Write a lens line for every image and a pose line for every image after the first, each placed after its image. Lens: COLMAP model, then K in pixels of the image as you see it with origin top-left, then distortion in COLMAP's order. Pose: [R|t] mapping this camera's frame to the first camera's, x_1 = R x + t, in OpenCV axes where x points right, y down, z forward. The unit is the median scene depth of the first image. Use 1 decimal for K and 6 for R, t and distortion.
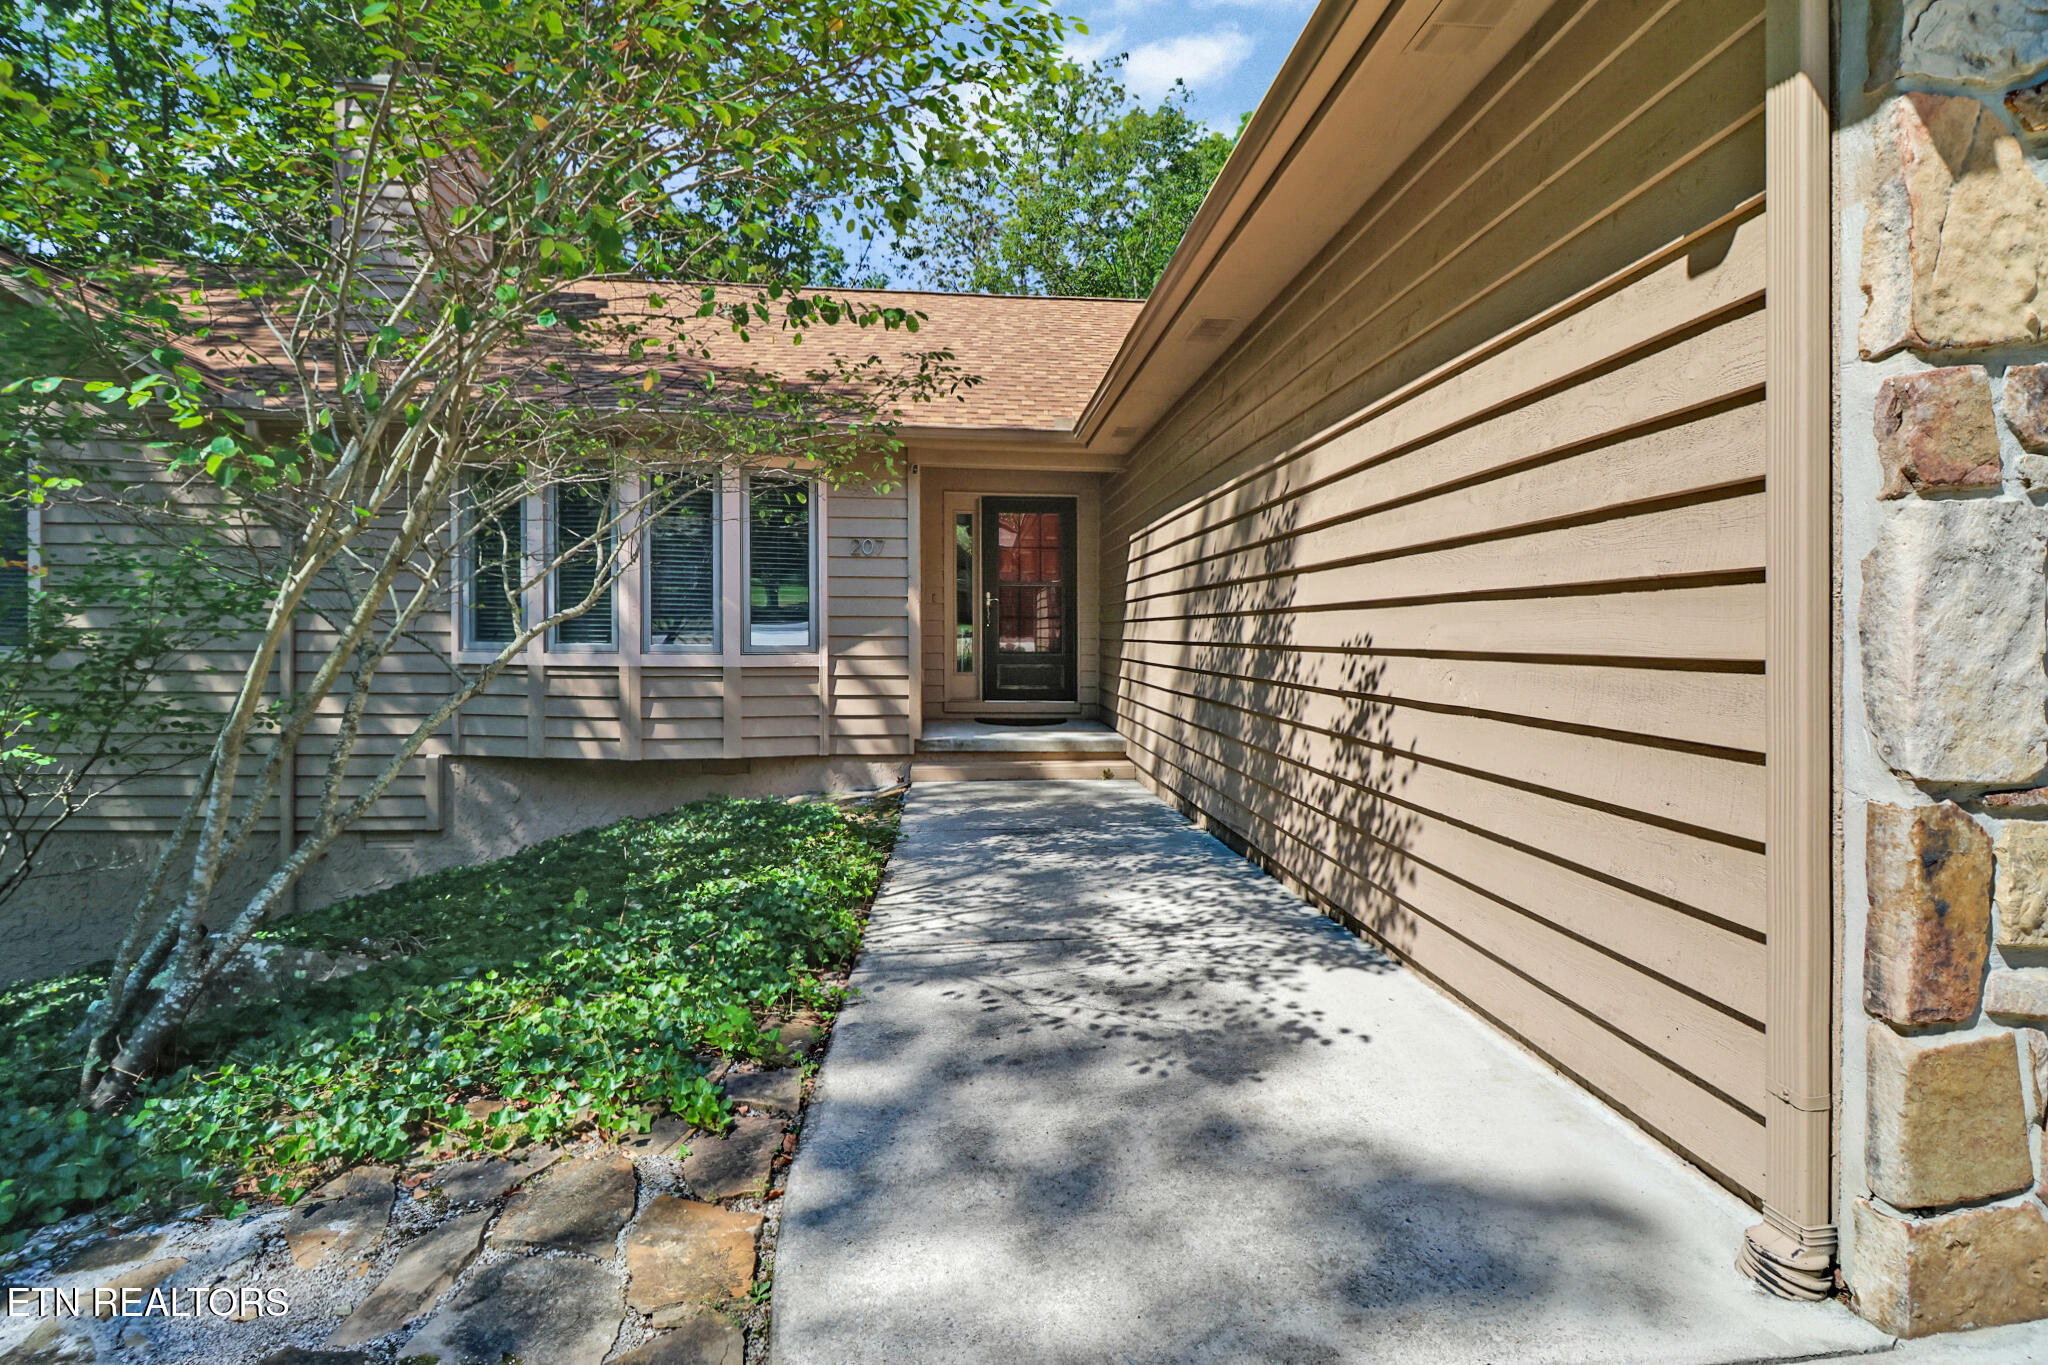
lens RADIAL K [[961.2, 0, 1022.6], [0, 961.2, 639.1], [0, 0, 1]] dist [-0.022095, -0.000174]
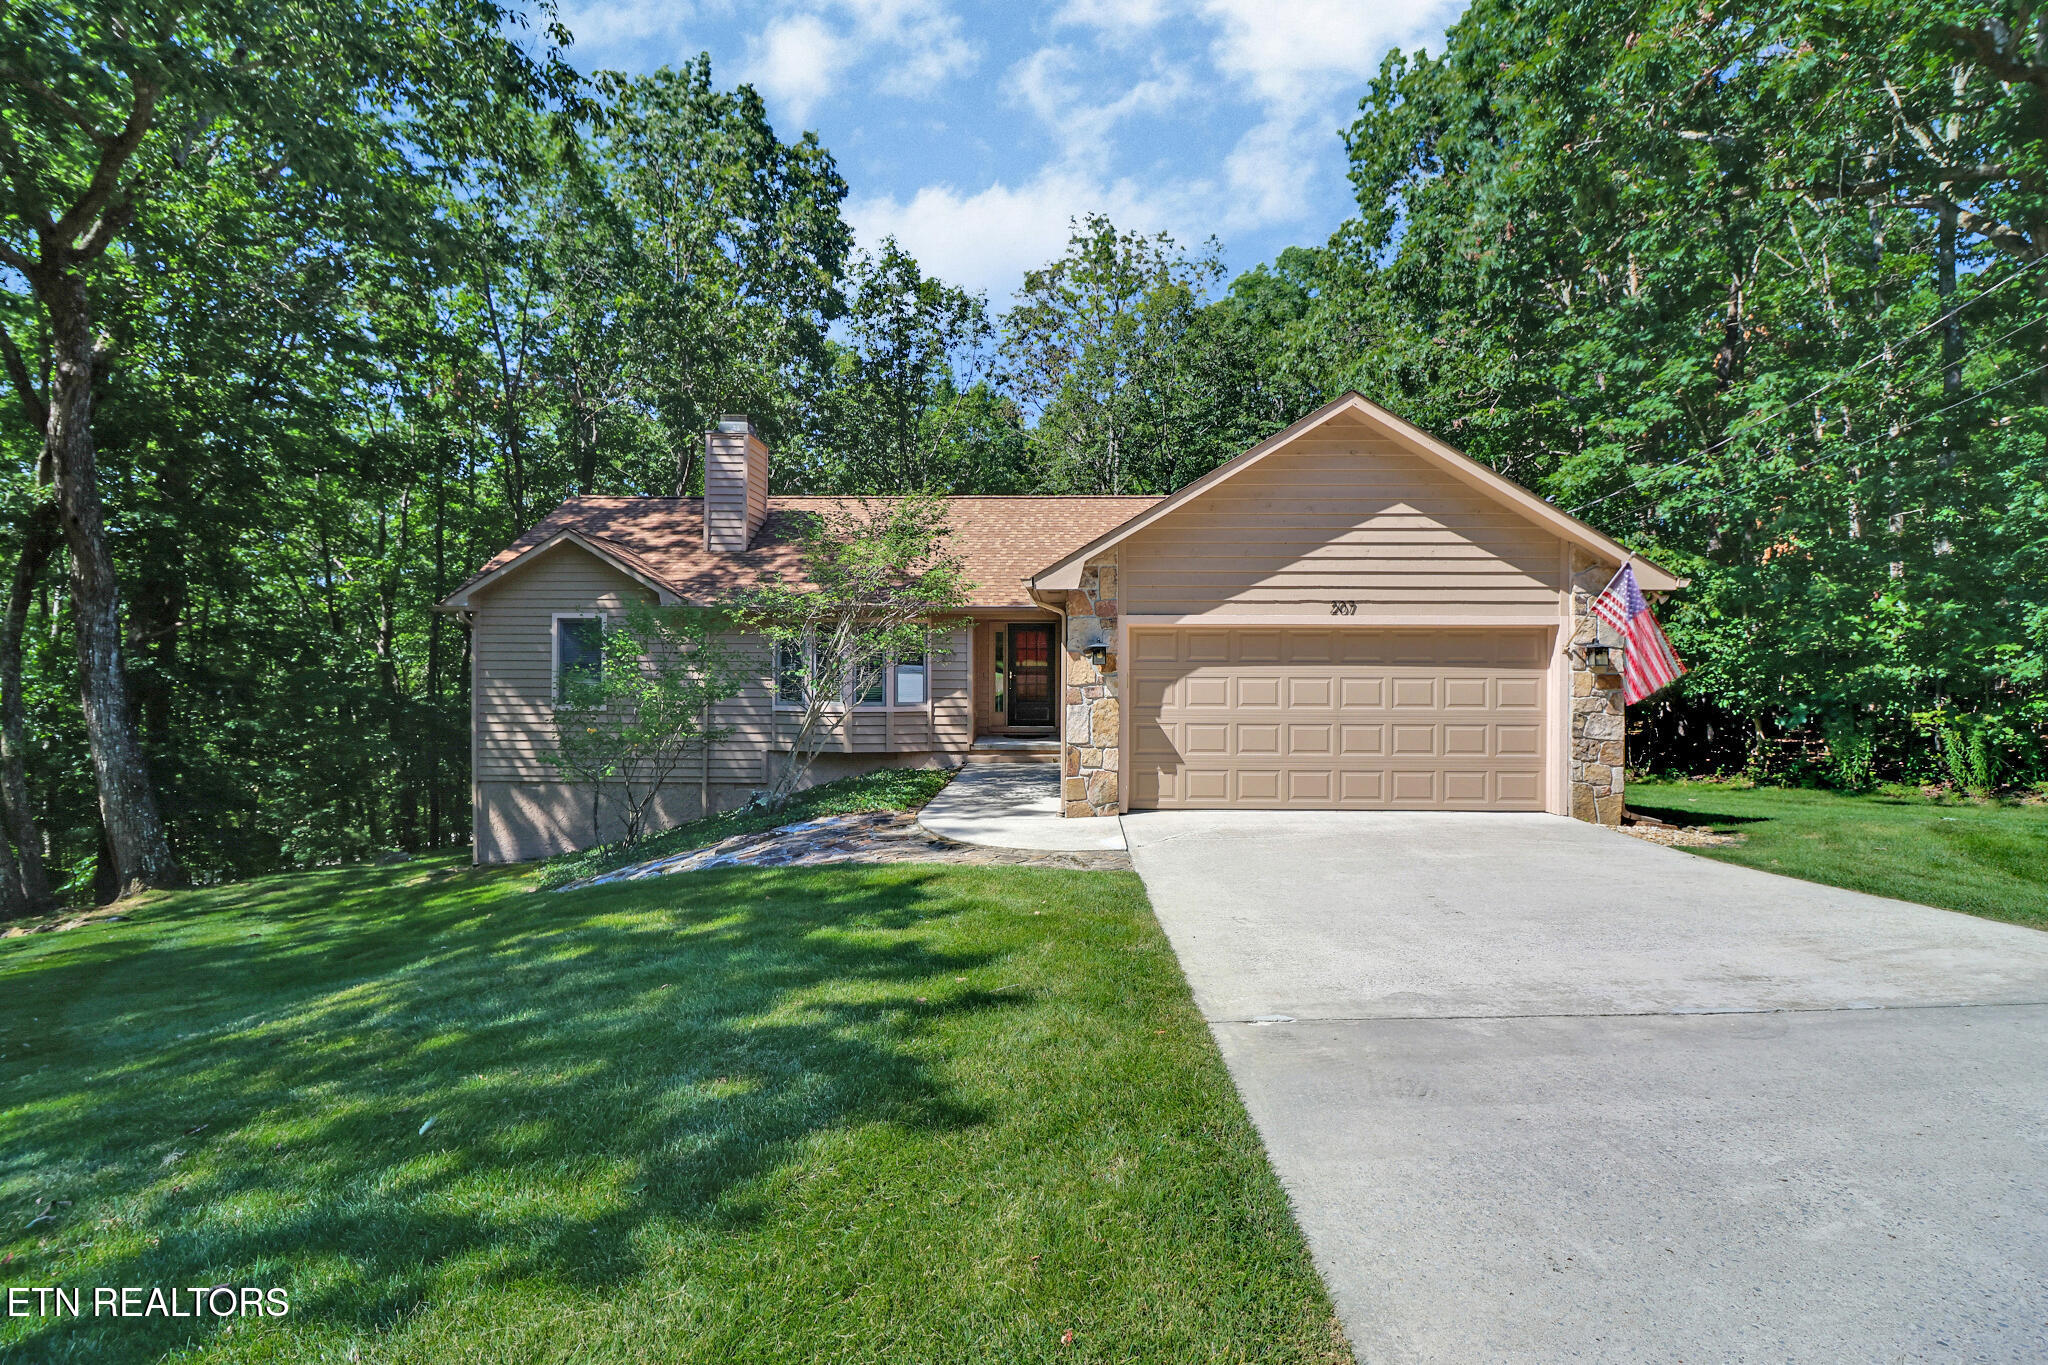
lens RADIAL K [[951.3, 0, 1029.9], [0, 951.3, 648.9], [0, 0, 1]] dist [-0.018462, -0.001118]
pose [[0.994140, -0.008819, -0.107736, 0.275124], [0.008153, 0.999945, -0.006621, -0.102538], [0.107789, 0.005704, 0.994157, -1.228817]]
